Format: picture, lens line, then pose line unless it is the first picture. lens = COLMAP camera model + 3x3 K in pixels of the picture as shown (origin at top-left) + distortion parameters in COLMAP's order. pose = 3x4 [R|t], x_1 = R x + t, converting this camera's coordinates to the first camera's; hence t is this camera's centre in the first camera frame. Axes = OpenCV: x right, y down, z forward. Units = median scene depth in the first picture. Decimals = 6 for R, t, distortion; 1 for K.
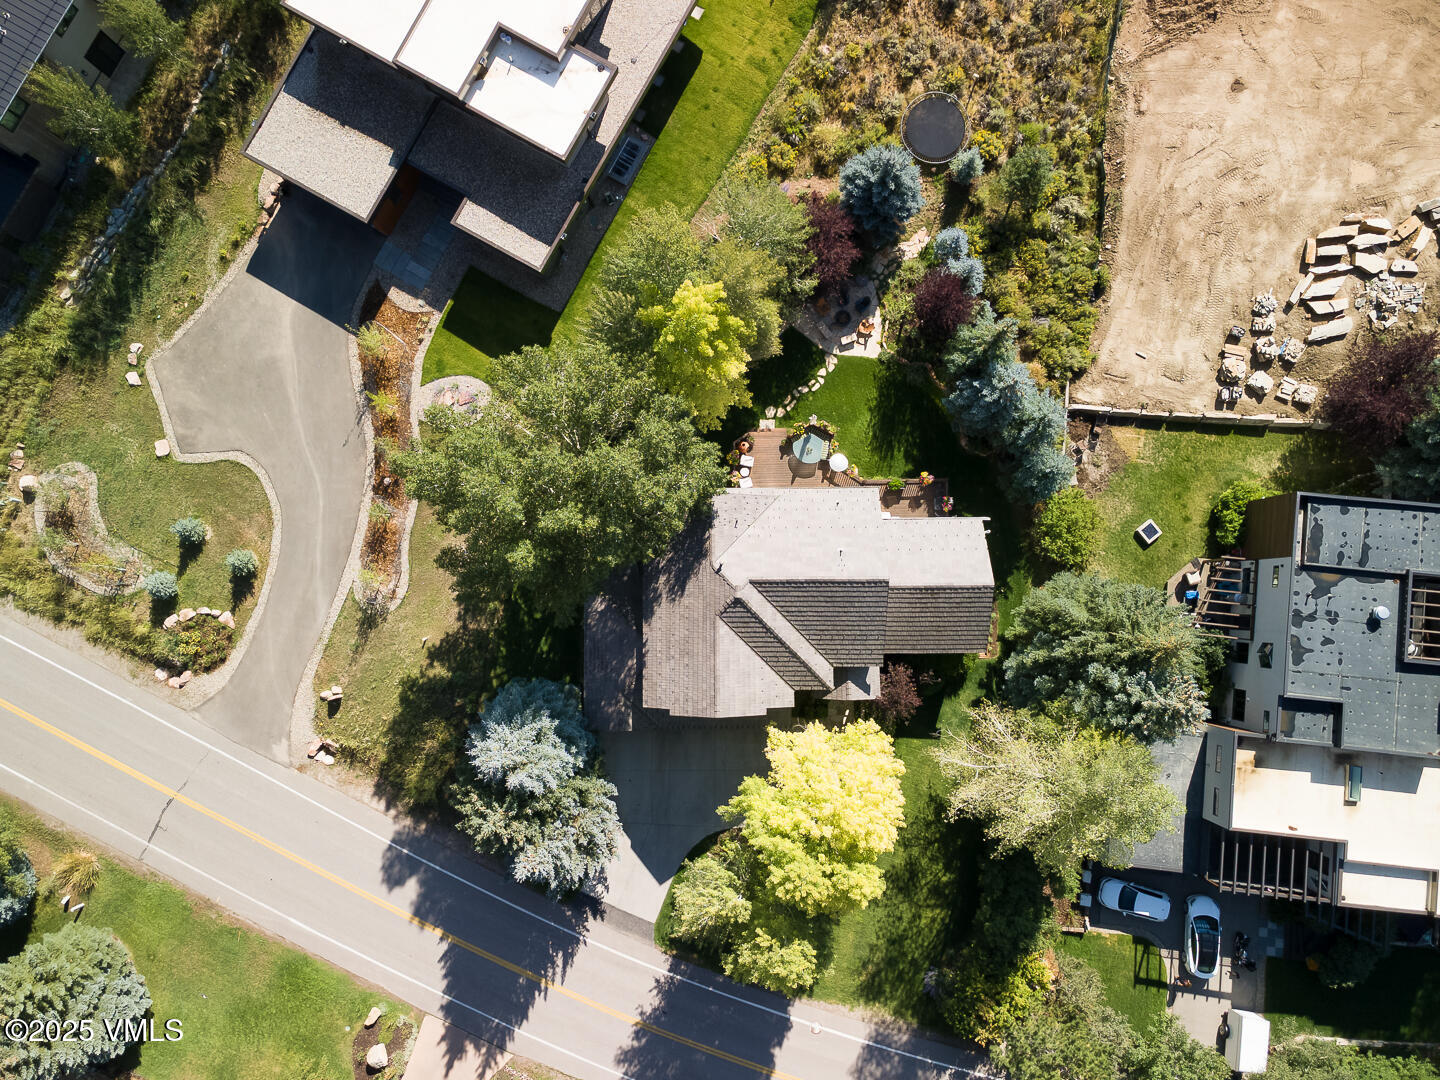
lens RADIAL K [[1053.9, 0, 725.4], [0, 1053.9, 538.6], [0, 0, 1]] dist [0.011450, 0.051660]
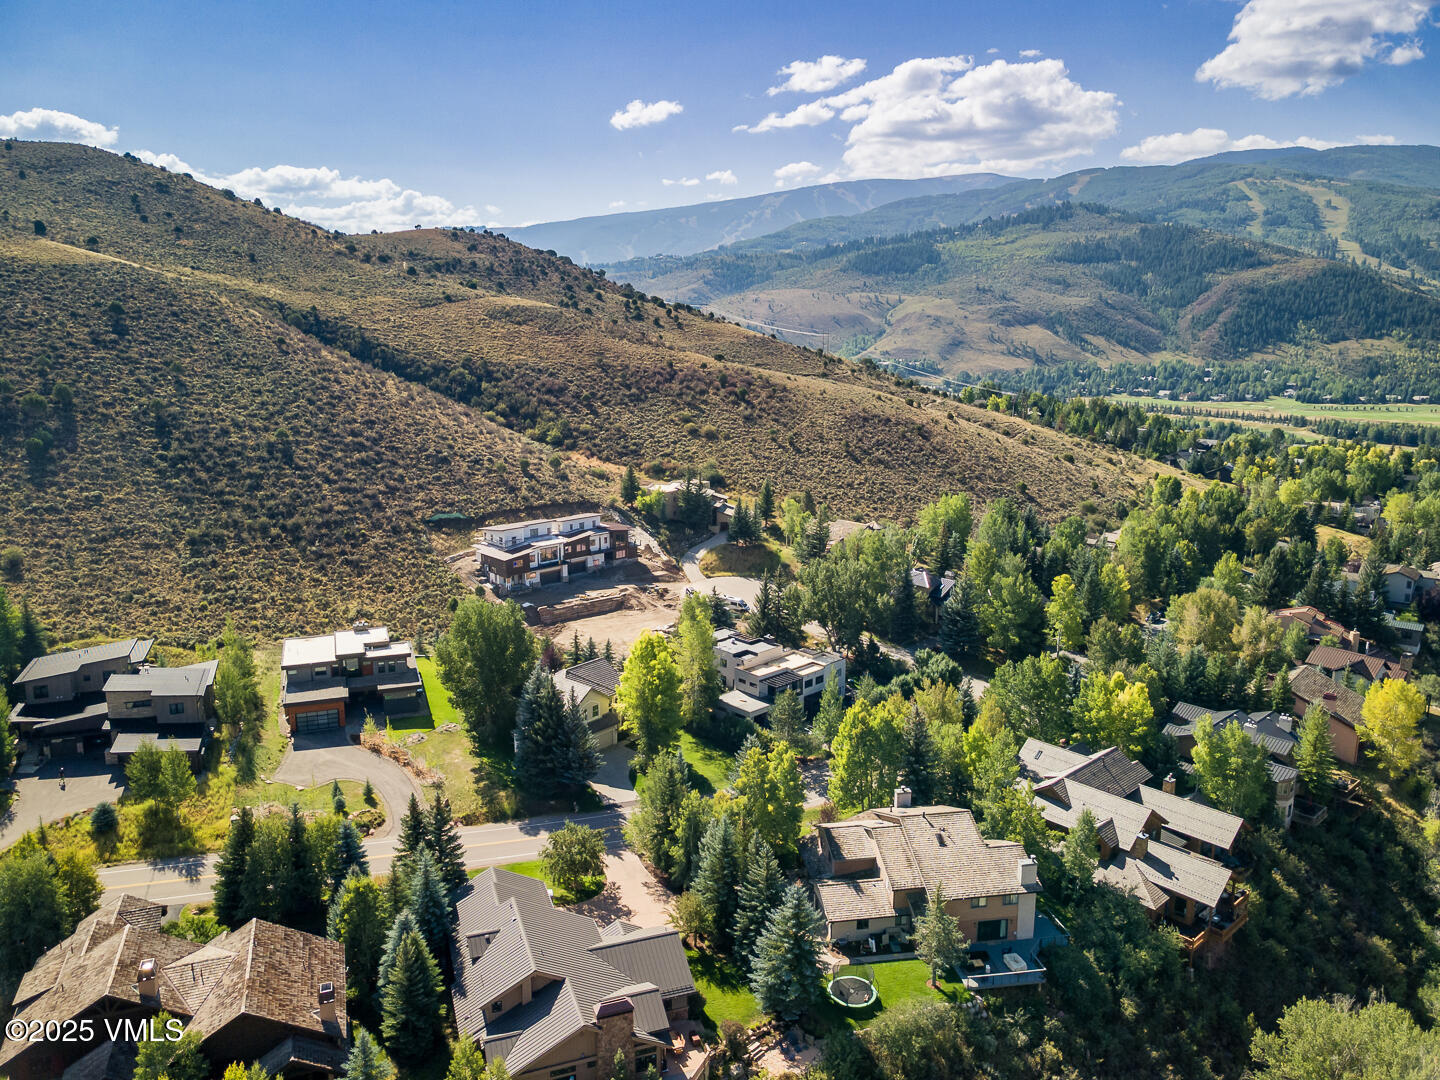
lens RADIAL K [[1053.9, 0, 716.2], [0, 1053.9, 550.4], [0, 0, 1]] dist [0.011450, 0.051660]
pose [[0.641620, -0.138673, 0.754383, -1.477678], [0.765935, 0.168201, -0.620526, 1.692802], [-0.040838, 0.975950, 0.214136, 0.098135]]
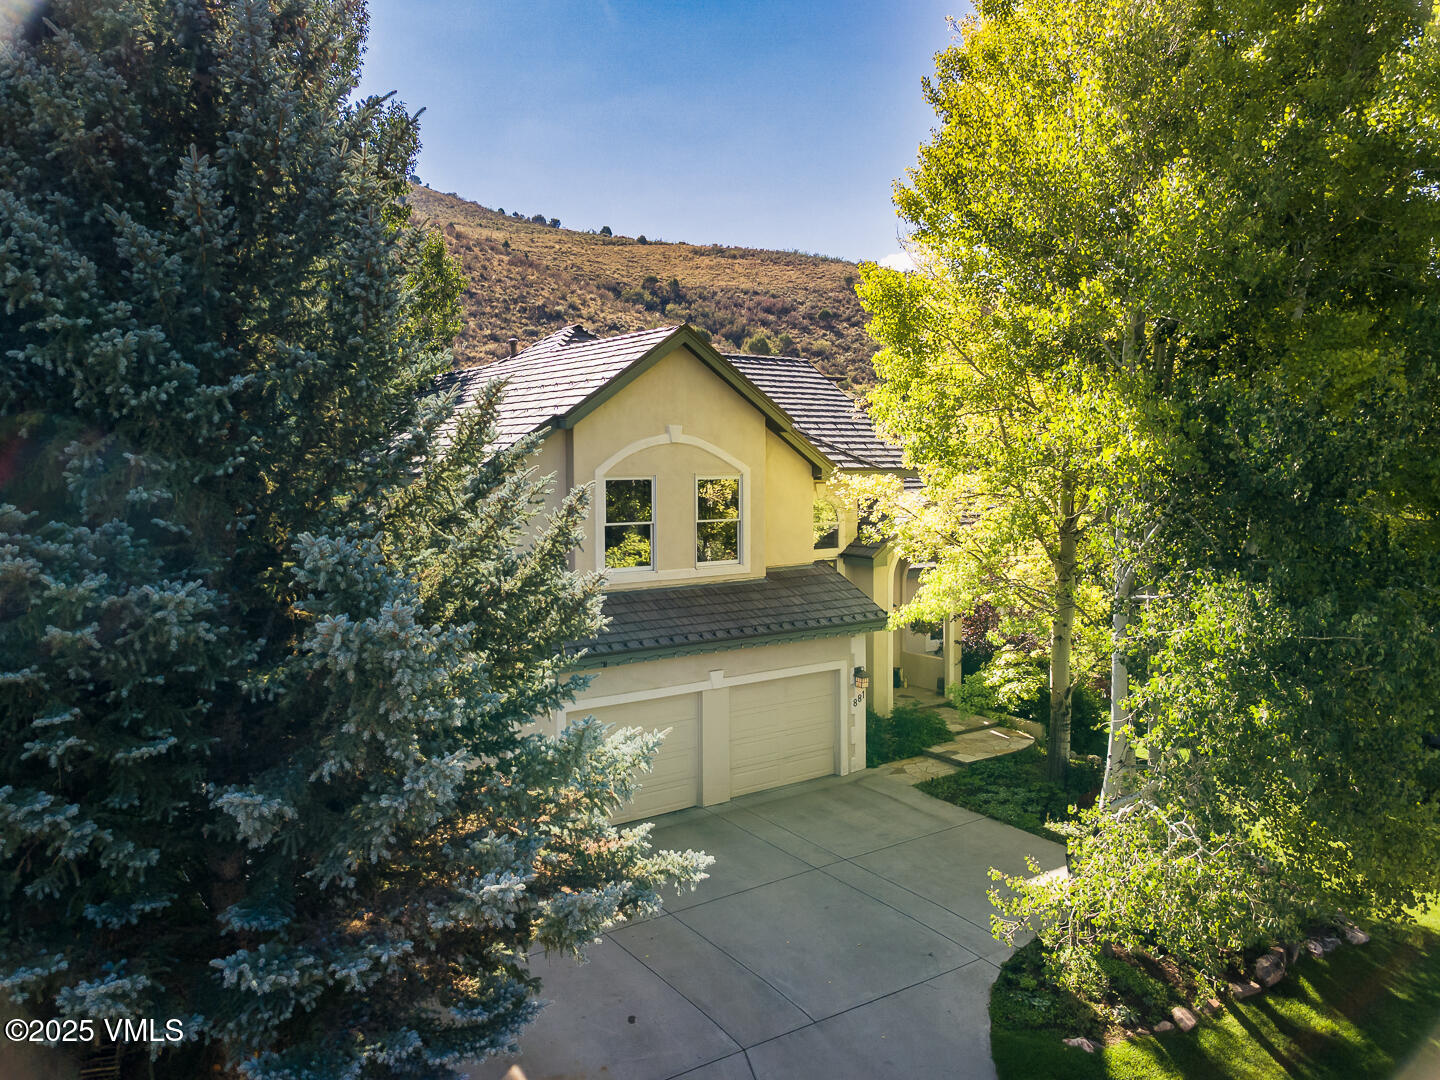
lens RADIAL K [[1053.9, 0, 716.3], [0, 1053.9, 551.3], [0, 0, 1]] dist [0.011450, 0.051660]
pose [[0.803351, -0.020993, 0.595136, -0.177879], [0.594543, 0.085106, -0.799548, 0.407502], [-0.033864, 0.996151, 0.080851, 0.915073]]
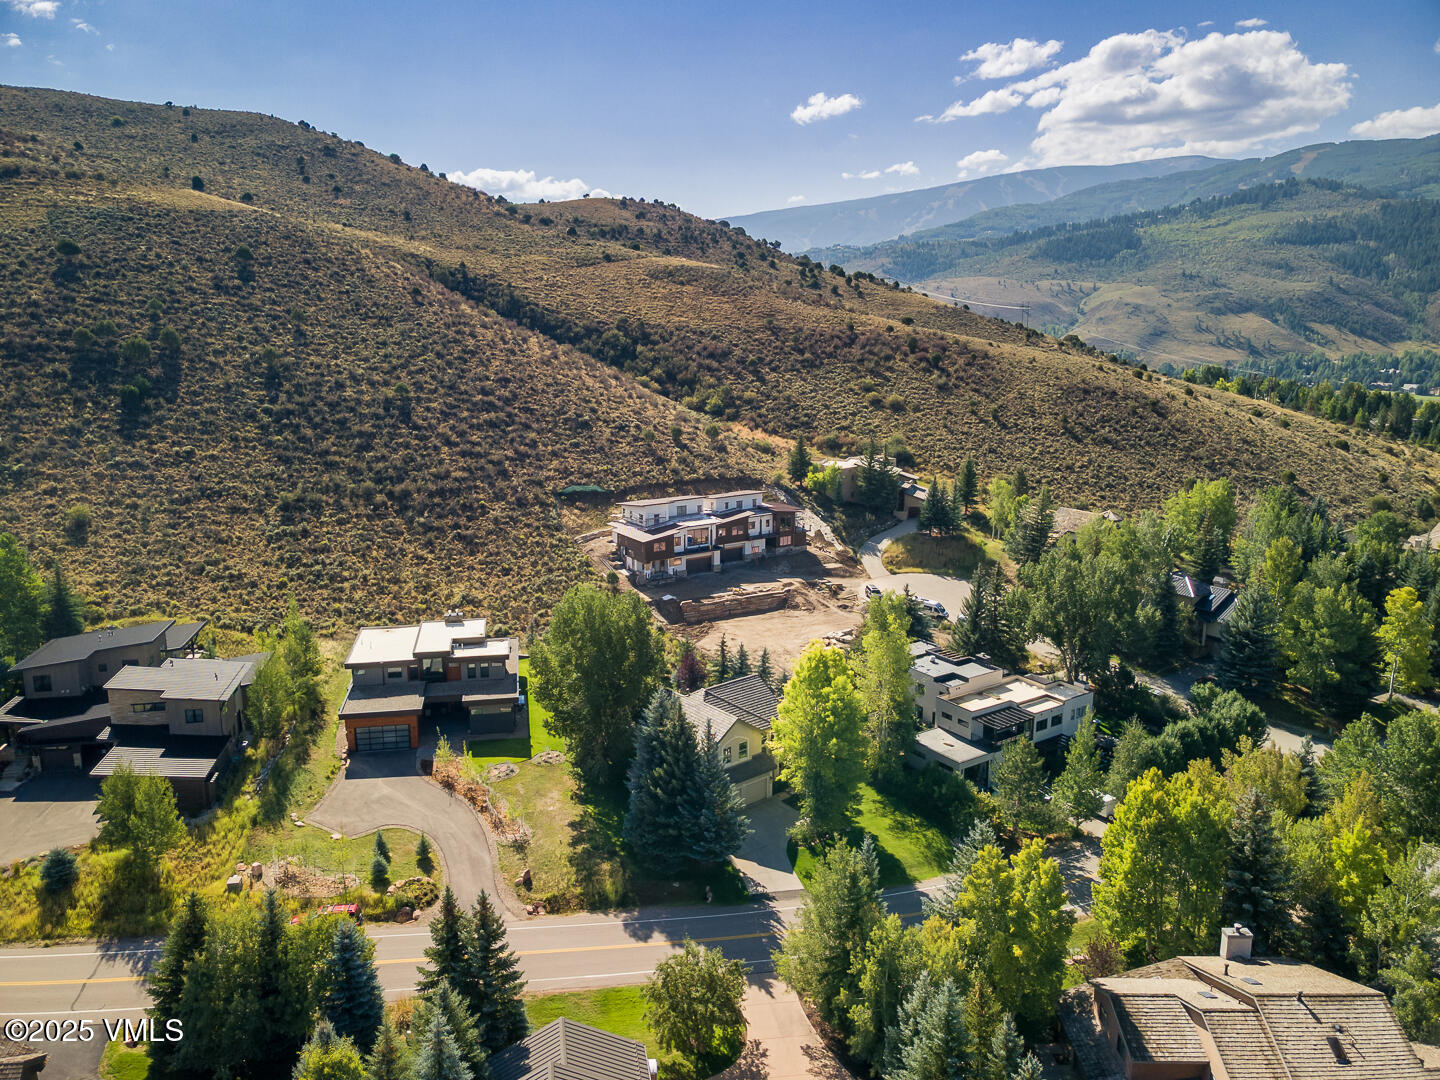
lens RADIAL K [[1053.9, 0, 706.0], [0, 1053.9, 549.0], [0, 0, 1]] dist [0.011450, 0.051660]
pose [[0.762116, -0.116065, 0.636952, -1.028463], [0.646309, 0.194518, -0.737867, 1.251344], [-0.038258, 0.974008, 0.223259, 0.266301]]
